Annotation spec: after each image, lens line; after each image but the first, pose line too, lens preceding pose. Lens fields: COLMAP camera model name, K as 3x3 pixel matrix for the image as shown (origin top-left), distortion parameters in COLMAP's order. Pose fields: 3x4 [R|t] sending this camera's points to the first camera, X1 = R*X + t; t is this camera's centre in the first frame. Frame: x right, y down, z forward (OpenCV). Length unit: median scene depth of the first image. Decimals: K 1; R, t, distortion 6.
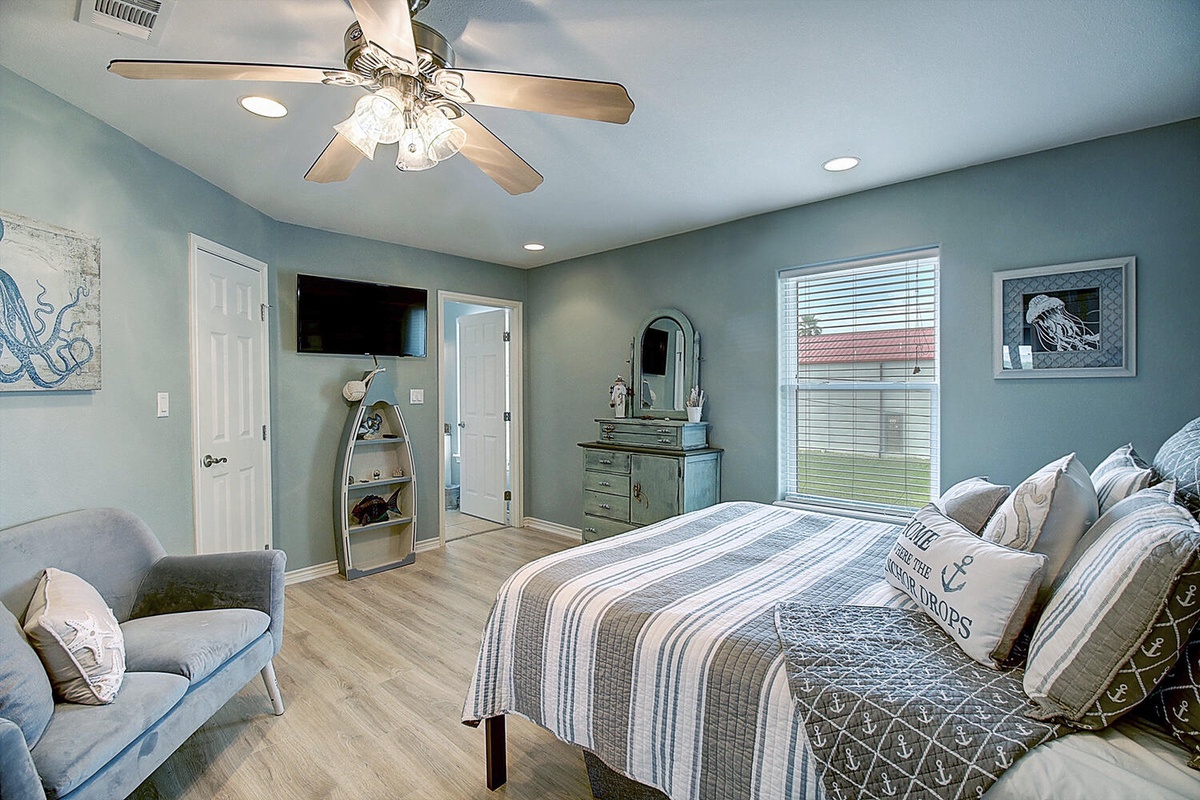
lens RADIAL K [[557.5, 0, 600.0], [0, 557.5, 400.0], [0, 0, 1]] dist [0.001438, -0.011985]
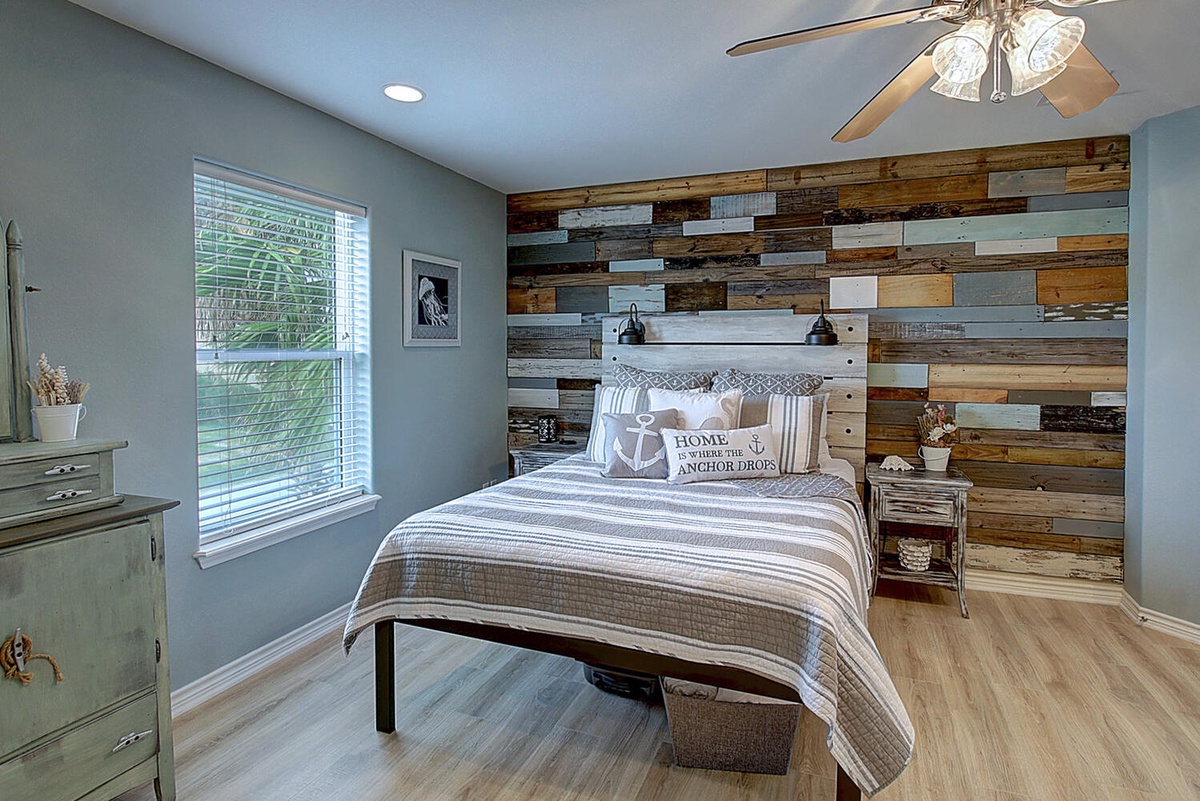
lens RADIAL K [[617.3, 0, 604.7], [0, 617.3, 364.0], [0, 0, 1]] dist [-0.003271, -0.000834]
pose [[-0.379315, -0.015045, 0.925145, -0.601561], [0.028286, 0.999212, 0.027848, -0.028314], [-0.924835, 0.036732, -0.378591, 1.164707]]
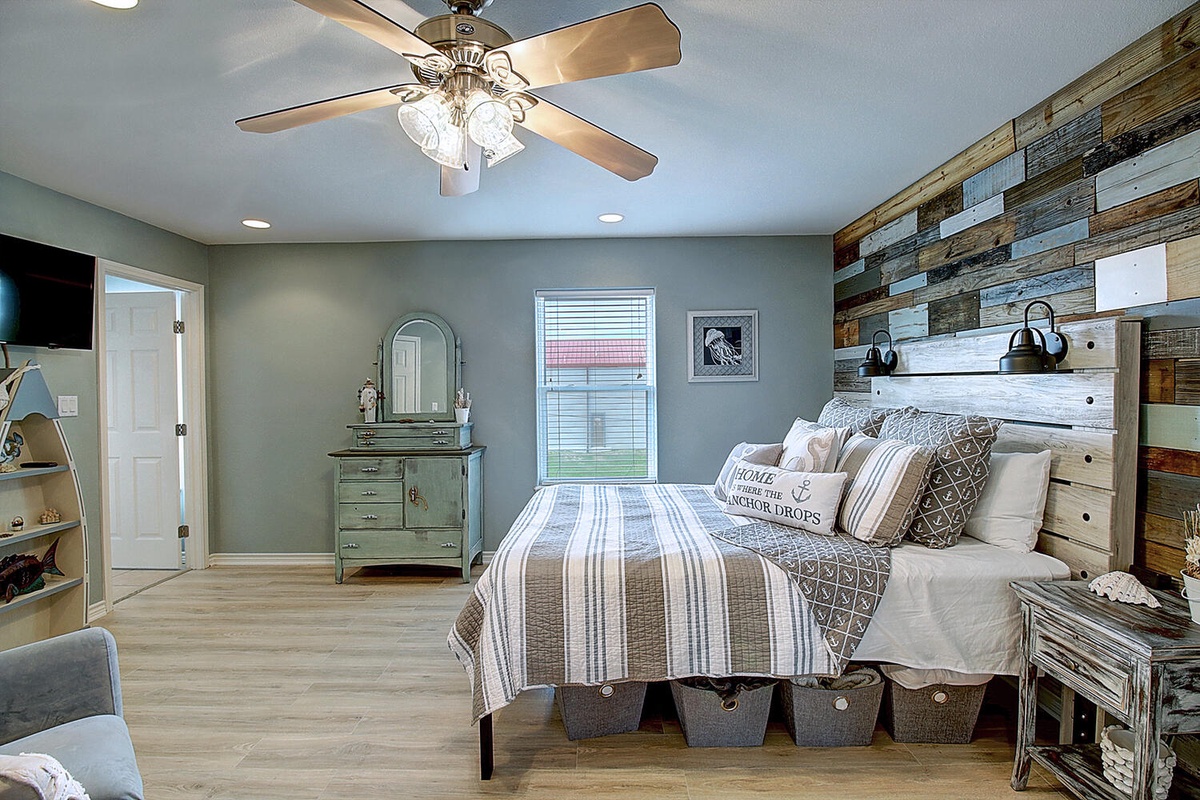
lens RADIAL K [[557.5, 0, 600.0], [0, 557.5, 400.0], [0, 0, 1]] dist [0.001438, -0.011985]
pose [[0.735320, -0.017806, 0.677486, -0.508229], [0.023694, 0.999719, 0.000559, 0.003128], [-0.677306, 0.015641, 0.735535, 0.065062]]
